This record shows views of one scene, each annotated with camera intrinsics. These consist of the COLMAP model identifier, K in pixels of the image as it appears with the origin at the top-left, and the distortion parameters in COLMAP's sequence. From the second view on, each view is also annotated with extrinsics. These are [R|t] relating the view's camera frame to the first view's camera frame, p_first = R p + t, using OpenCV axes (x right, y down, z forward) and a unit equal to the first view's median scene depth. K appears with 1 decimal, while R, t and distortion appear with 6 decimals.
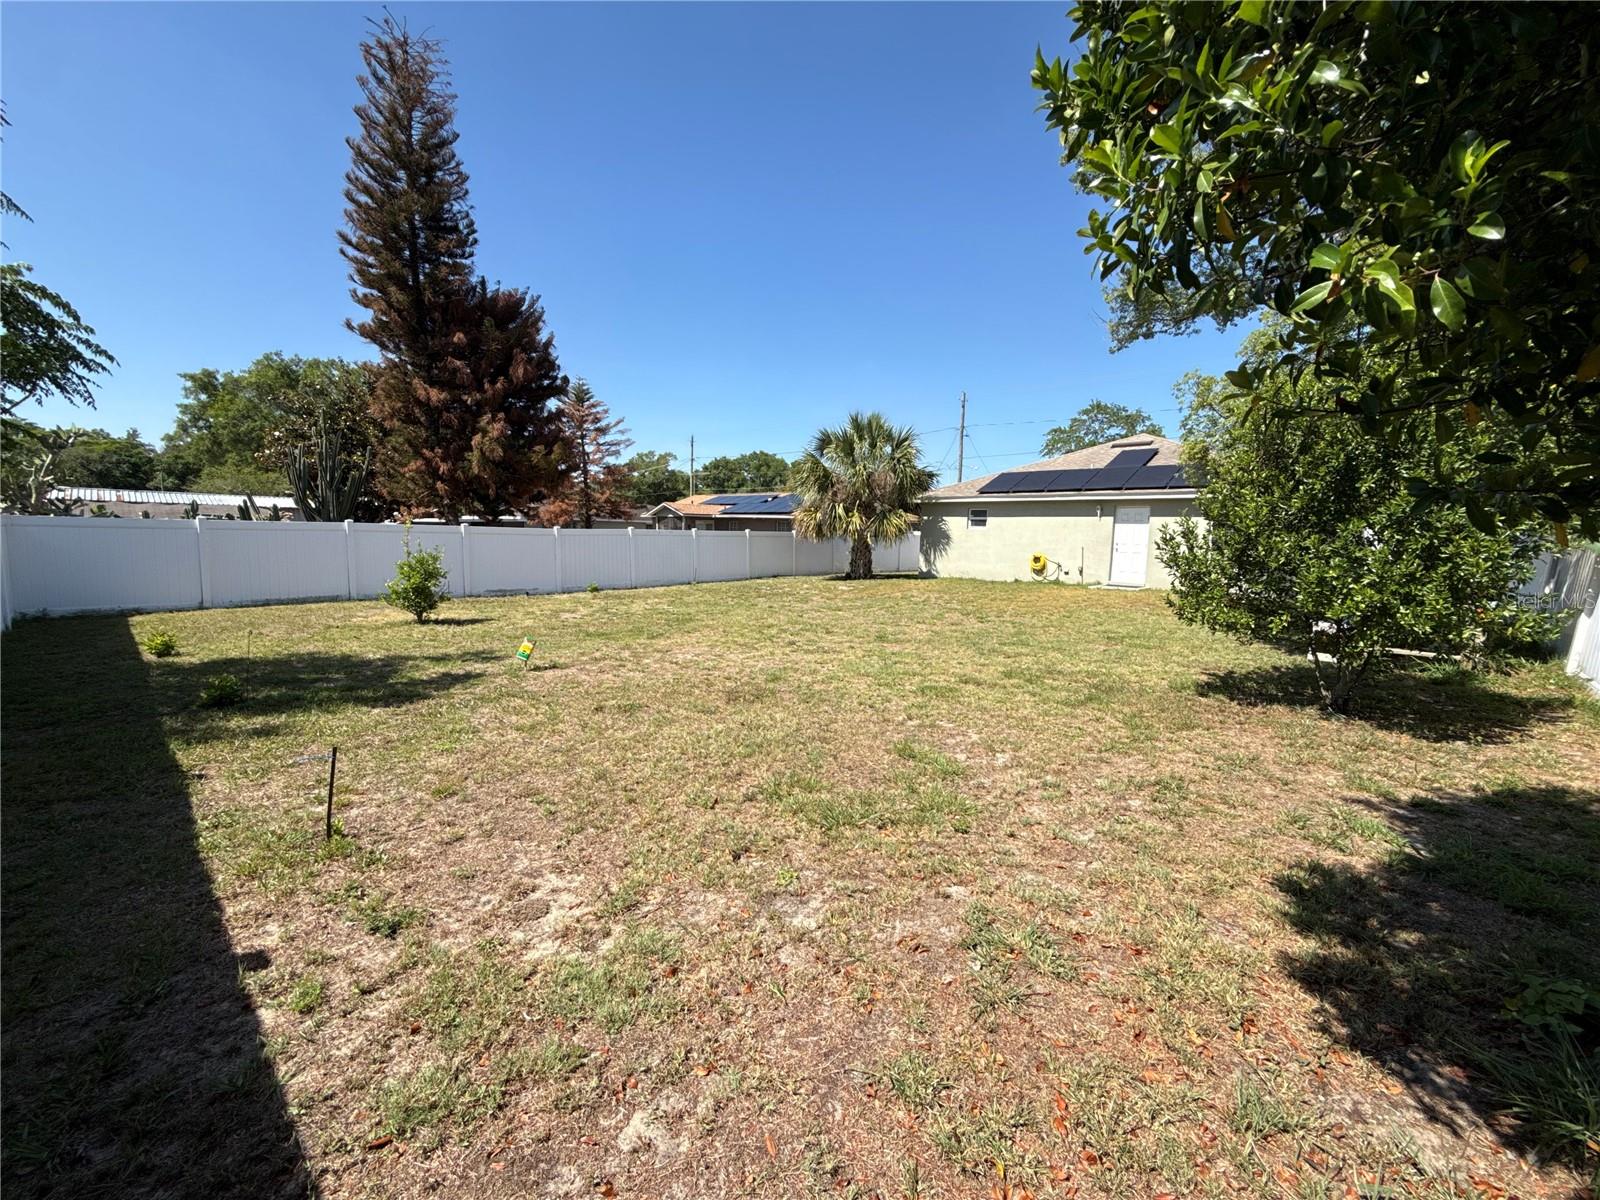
lens RADIAL K [[634.6, 0, 798.3], [0, 634.6, 606.3], [0, 0, 1]] dist [-0.004450, 0.001614]
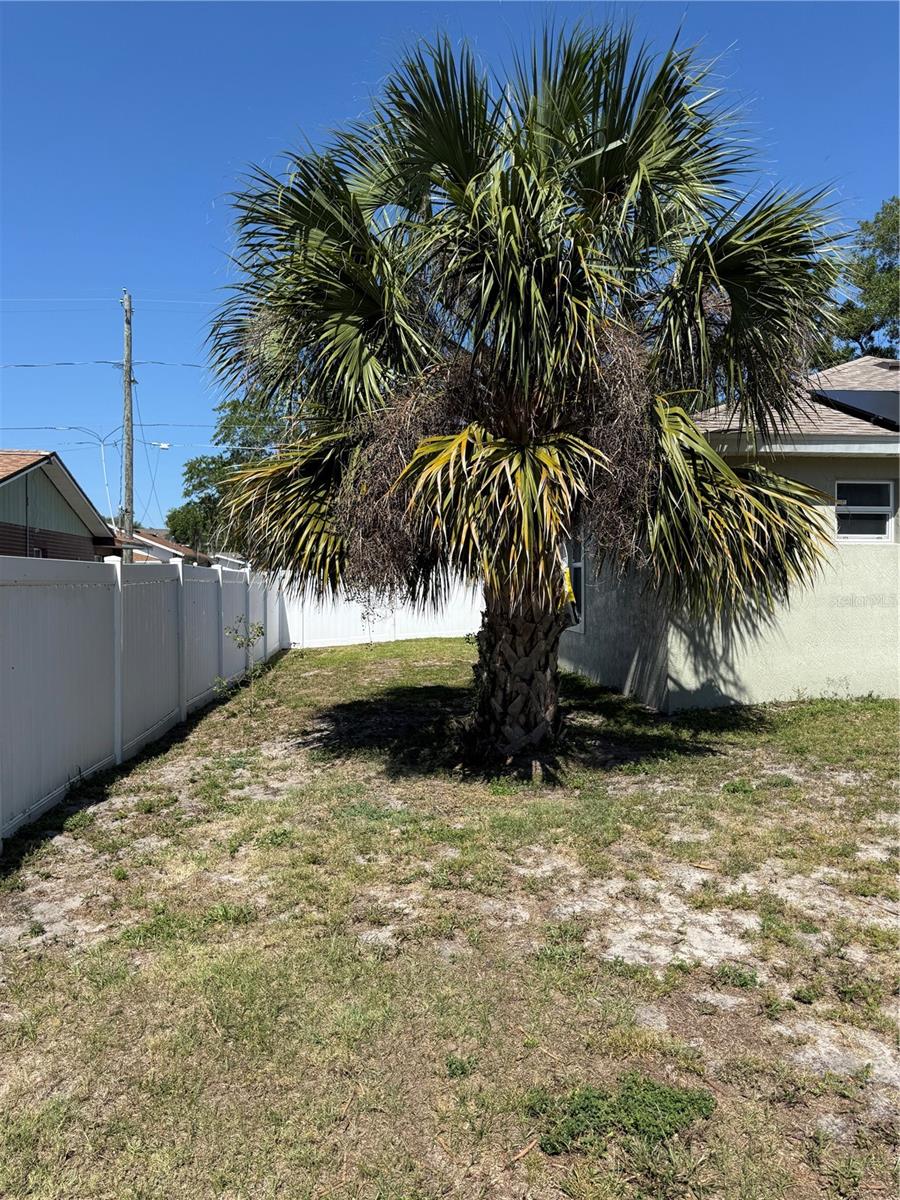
lens RADIAL K [[852.8, 0, 451.6], [0, 852.8, 603.0], [0, 0, 1]] dist [0.047504, -0.045842]
pose [[0.671417, -0.040489, 0.739973, -0.175404], [0.103090, 0.993901, -0.039155, -0.095392], [-0.733875, 0.102574, 0.671496, 0.859446]]
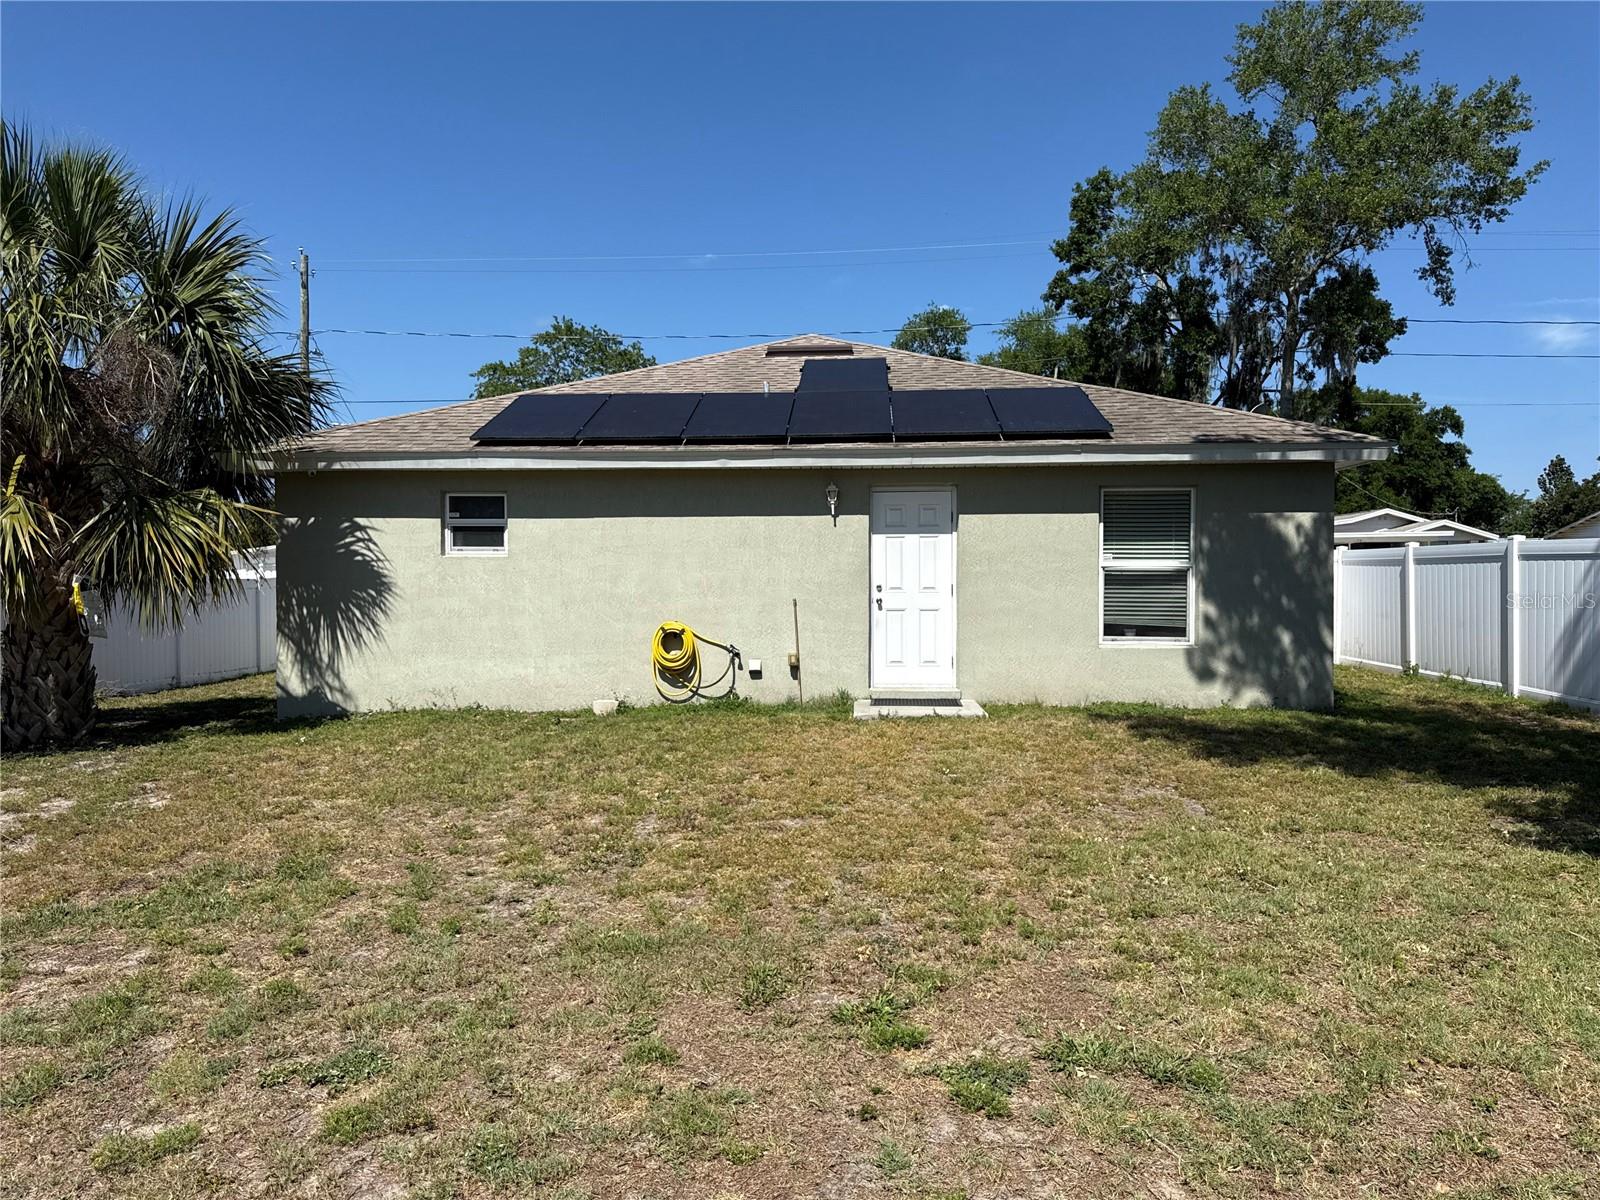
lens RADIAL K [[1137.1, 0, 801.5], [0, 1137.1, 602.0], [0, 0, 1]] dist [0.047504, -0.045842]
pose [[0.776164, -0.034984, 0.629560, 0.043822], [0.091092, 0.994207, -0.057057, -0.048665], [-0.623917, 0.101634, 0.774854, 0.443062]]
